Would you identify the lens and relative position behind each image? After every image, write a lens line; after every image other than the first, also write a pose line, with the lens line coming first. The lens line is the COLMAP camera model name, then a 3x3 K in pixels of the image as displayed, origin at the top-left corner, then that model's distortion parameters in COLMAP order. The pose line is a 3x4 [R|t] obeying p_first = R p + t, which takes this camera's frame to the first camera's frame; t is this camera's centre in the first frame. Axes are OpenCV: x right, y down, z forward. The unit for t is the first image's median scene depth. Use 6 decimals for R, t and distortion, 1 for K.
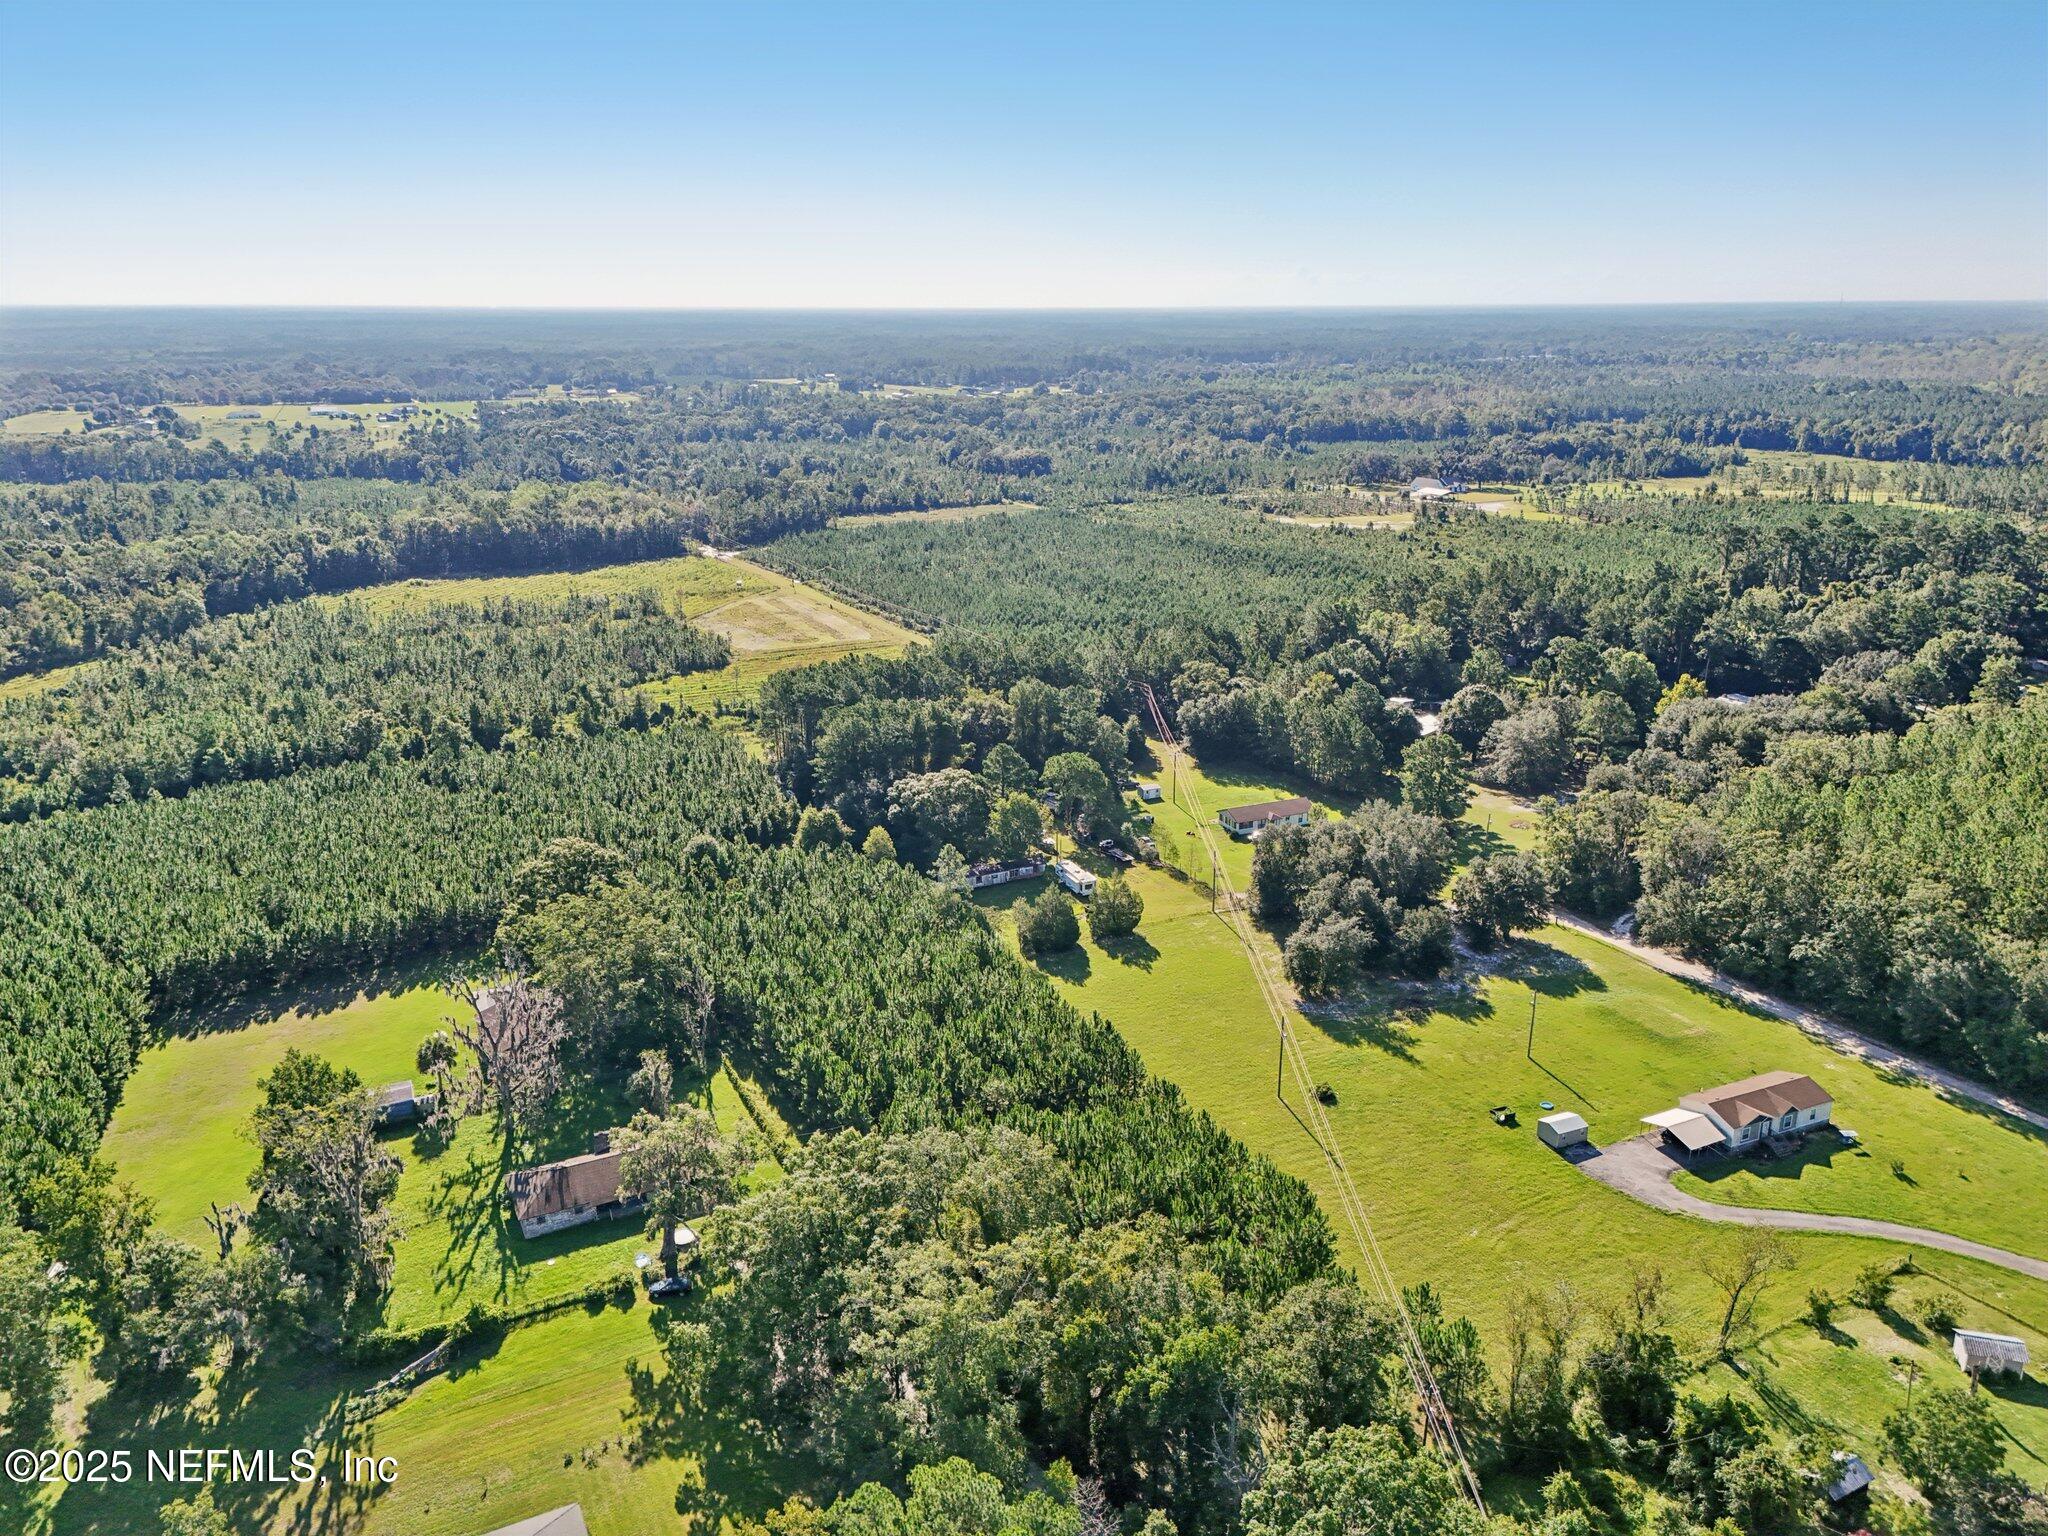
lens RADIAL K [[1504.8, 0, 1024.6], [0, 1504.8, 765.6], [0, 0, 1]] dist [0.073921, -0.071403]
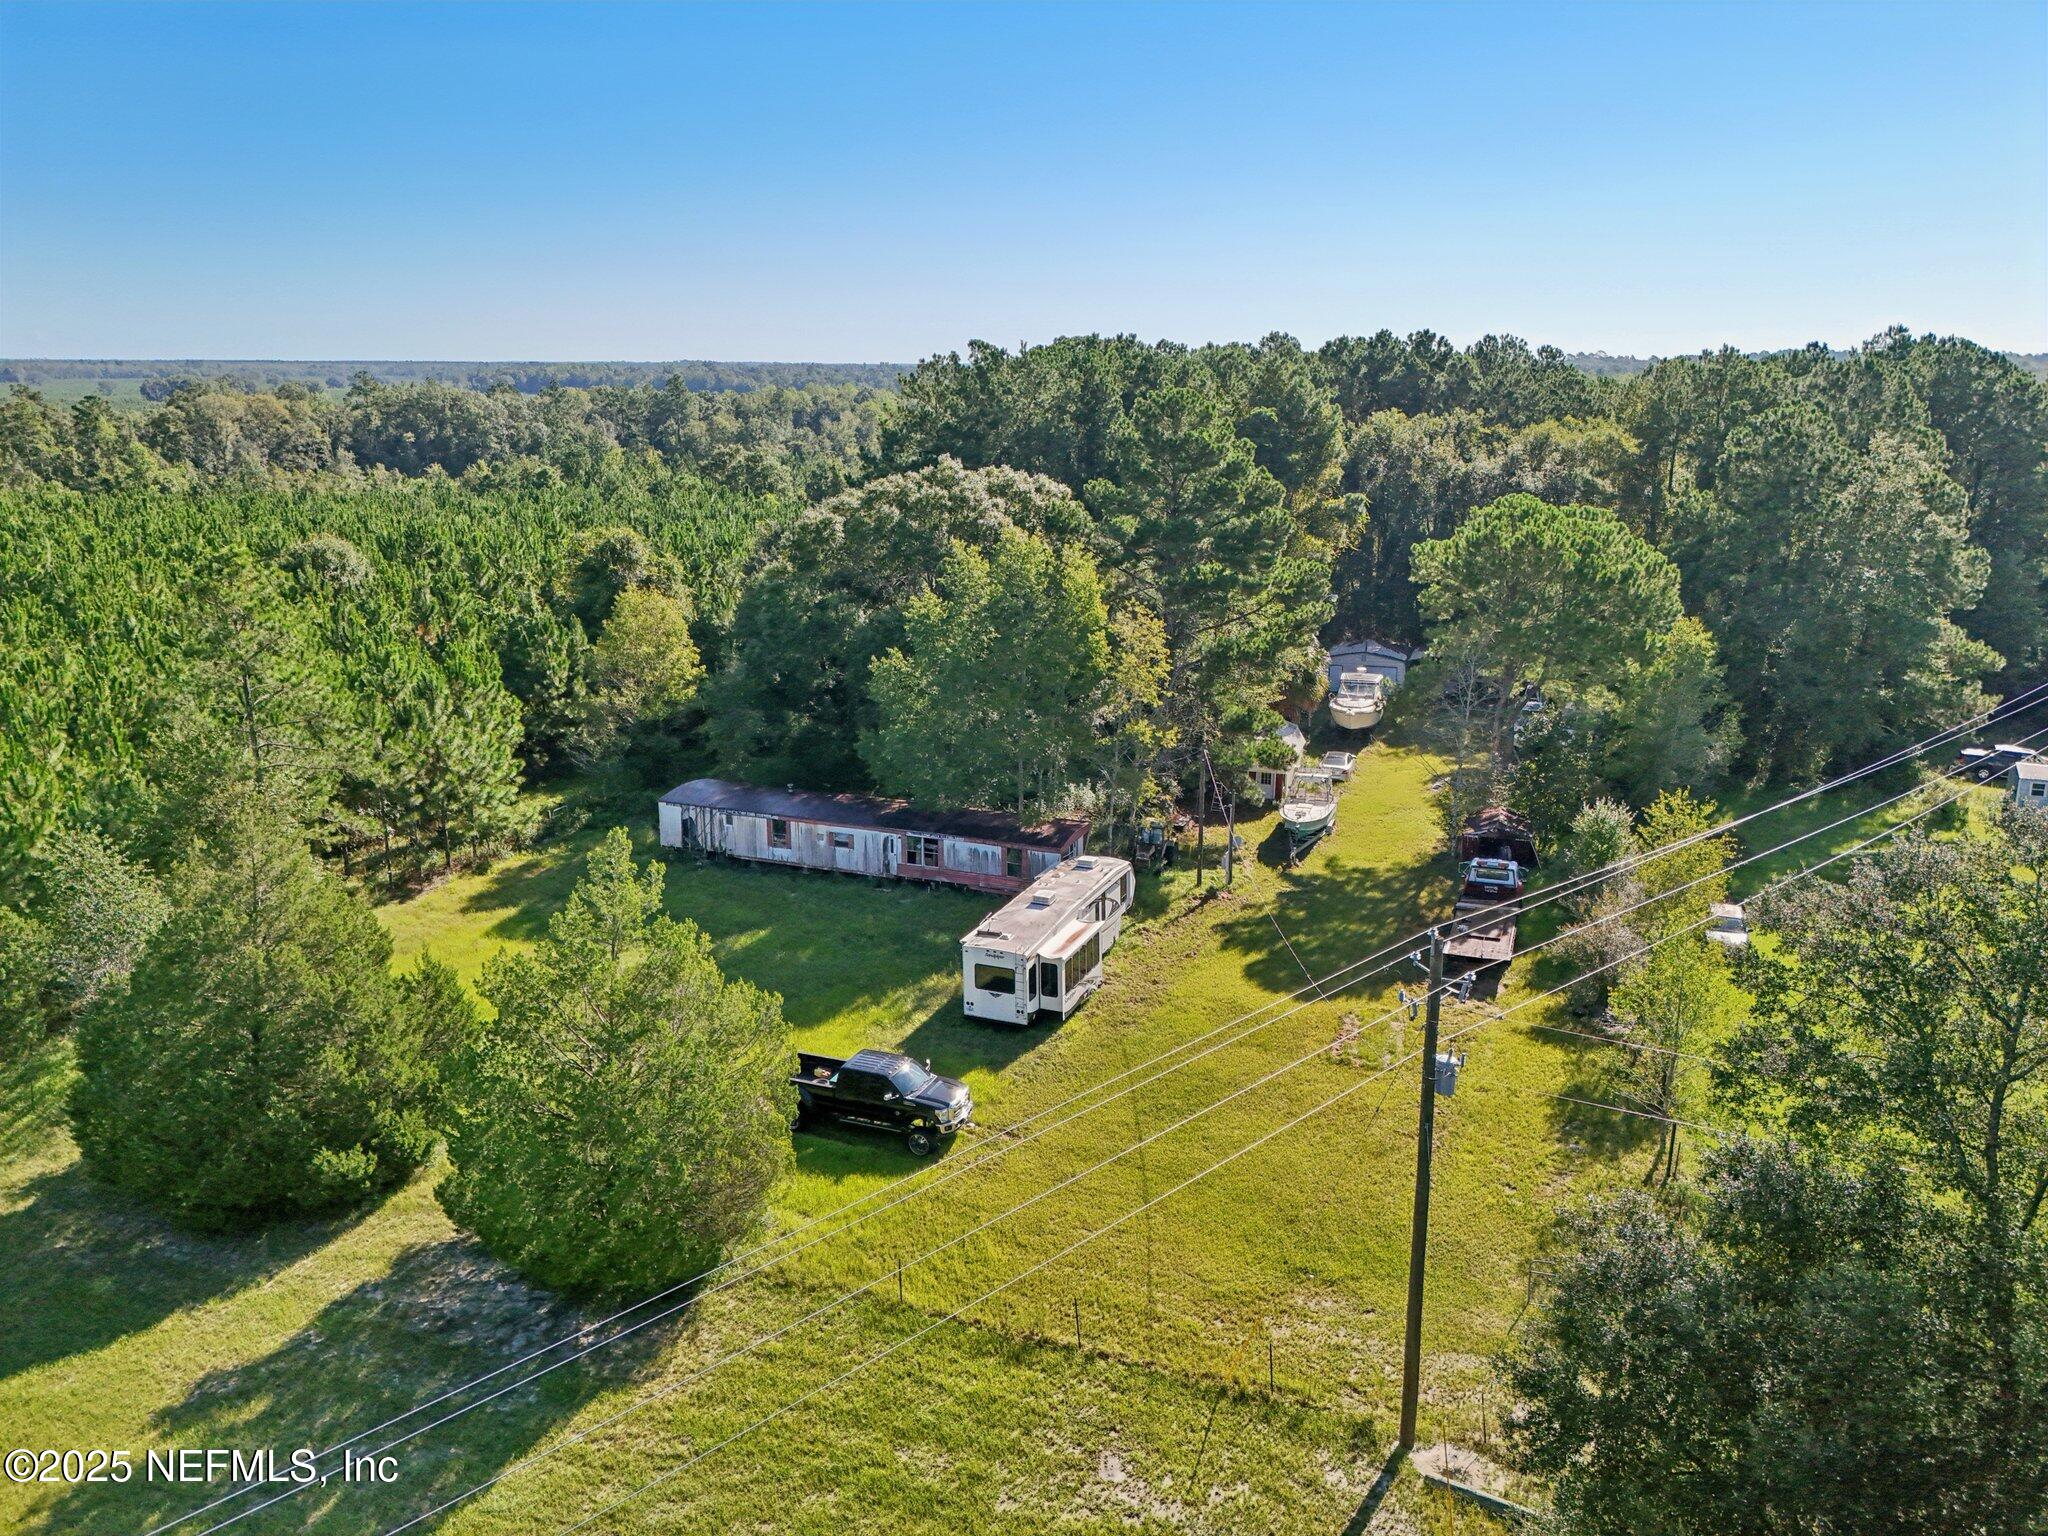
lens RADIAL K [[1504.8, 0, 1015.0], [0, 1504.8, 779.5], [0, 0, 1]] dist [0.073921, -0.071403]
pose [[0.665494, 0.198893, -0.719416, 0.155396], [-0.218460, 0.973539, 0.067063, 0.037002], [0.713717, 0.112534, 0.691335, 0.756828]]
